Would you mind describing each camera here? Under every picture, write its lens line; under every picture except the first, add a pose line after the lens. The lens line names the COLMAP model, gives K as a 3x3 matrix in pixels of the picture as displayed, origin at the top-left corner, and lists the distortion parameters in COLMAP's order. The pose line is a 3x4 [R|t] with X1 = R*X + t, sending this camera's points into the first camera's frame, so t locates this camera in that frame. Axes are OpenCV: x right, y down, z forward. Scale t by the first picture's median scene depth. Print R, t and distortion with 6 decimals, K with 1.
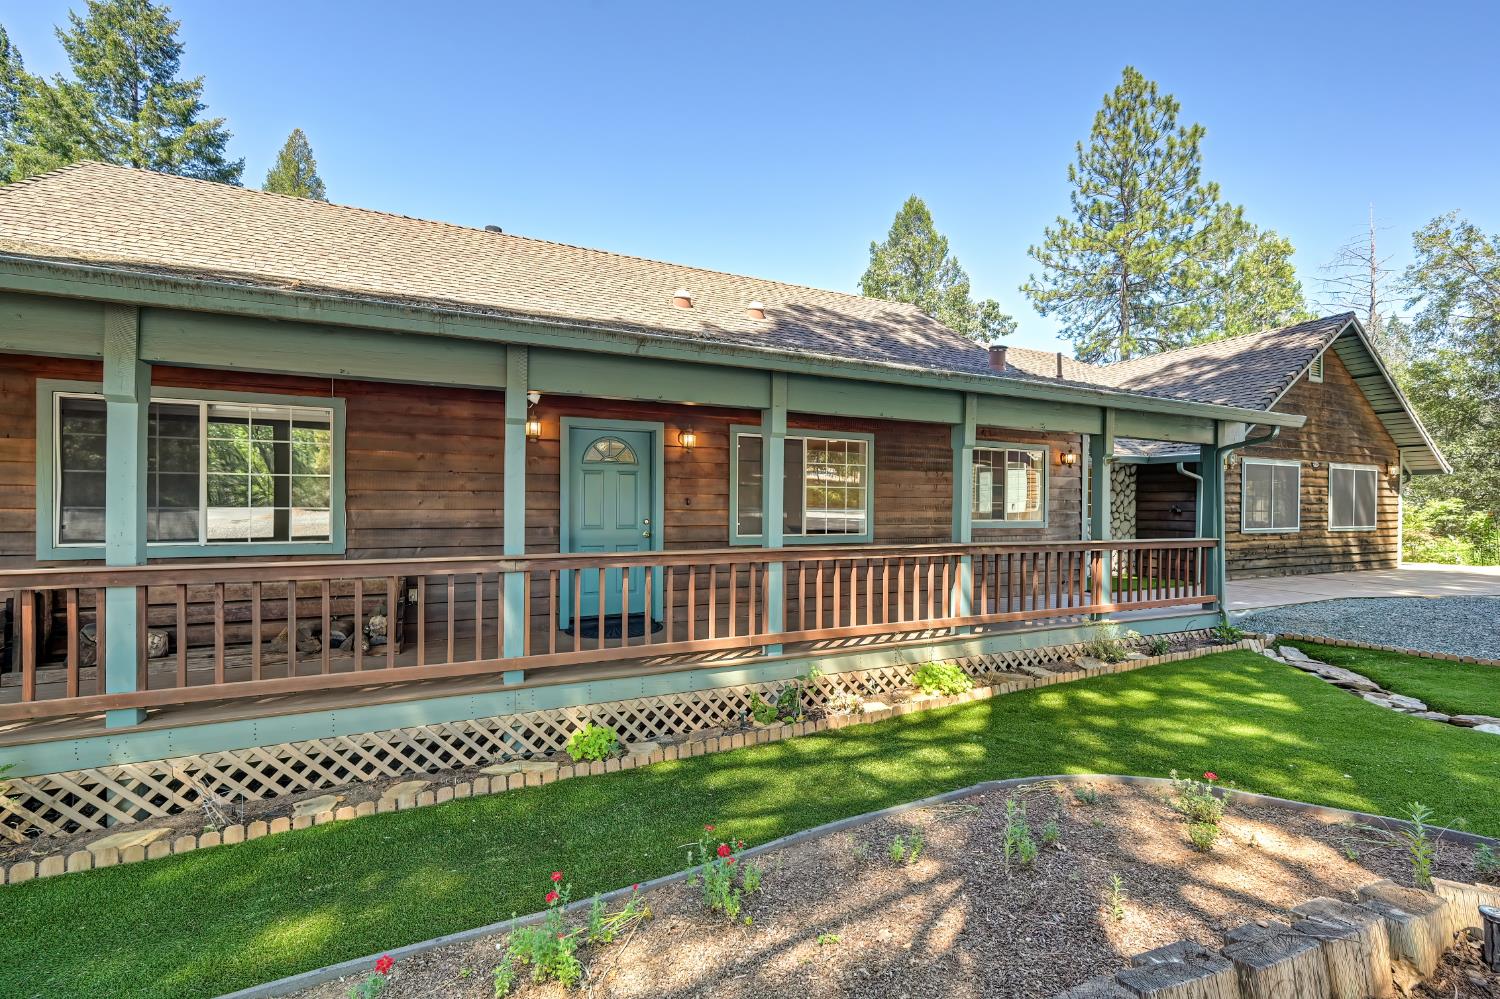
lens RADIAL K [[635.4, 0, 745.9], [0, 635.4, 508.1], [0, 0, 1]] dist [-0.003023, 0.000431]
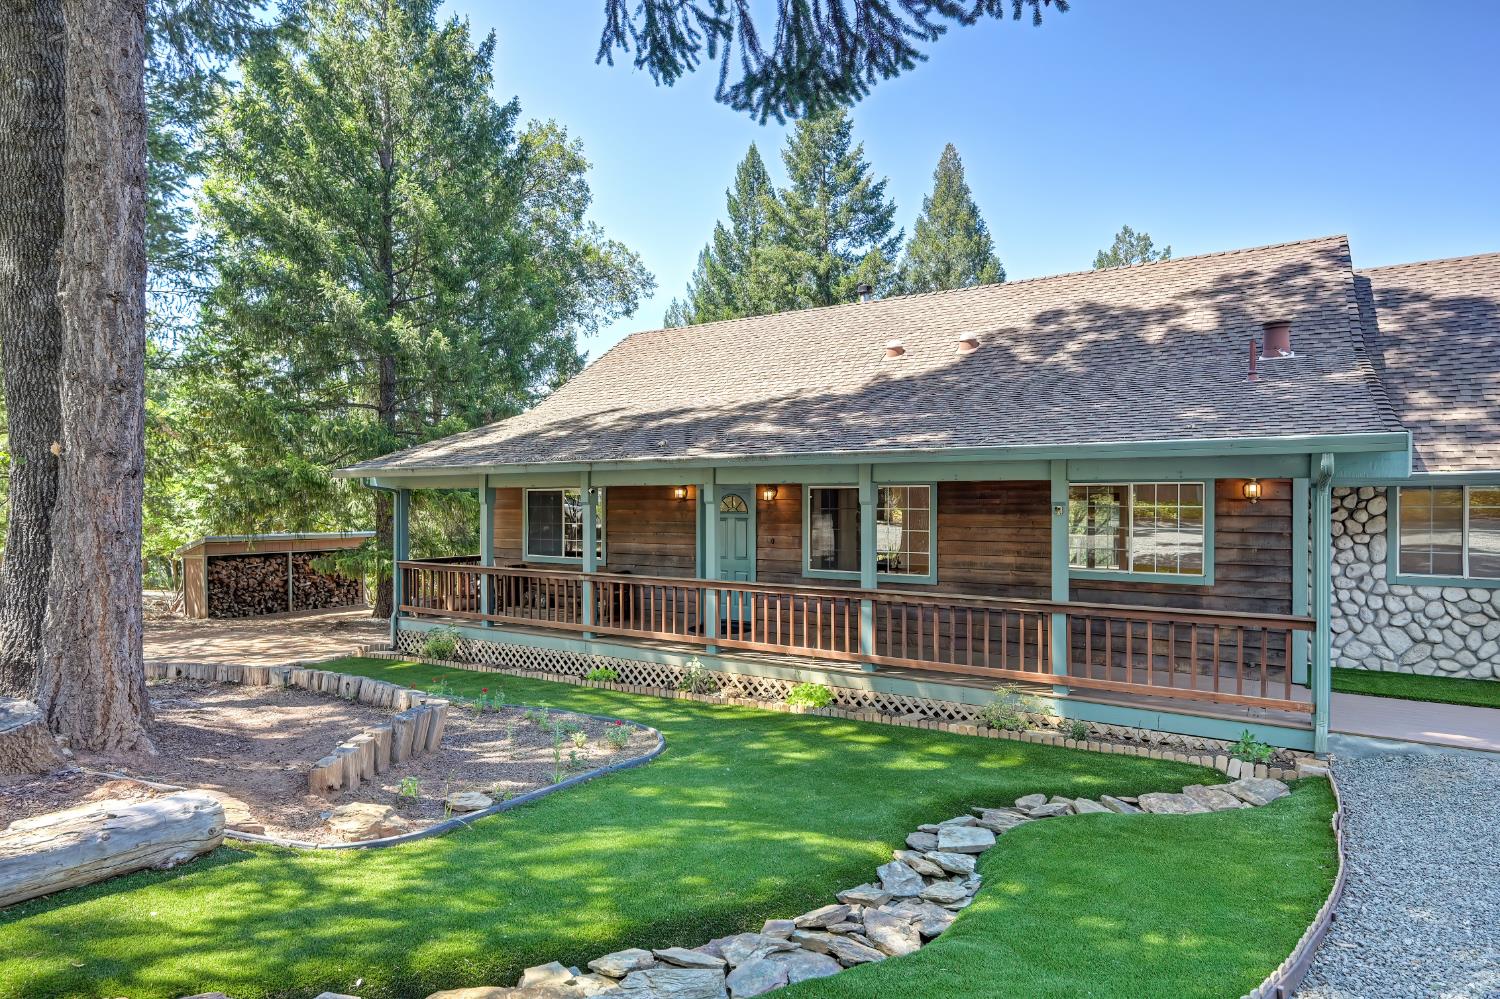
lens RADIAL K [[820.3, 0, 747.4], [0, 820.3, 486.2], [0, 0, 1]] dist [0.001488, 0.000289]
pose [[0.546373, -0.020635, -0.837287, 1.641910], [0.001706, 0.999722, -0.023525, -0.105657], [0.837540, 0.011425, 0.546257, 0.037292]]
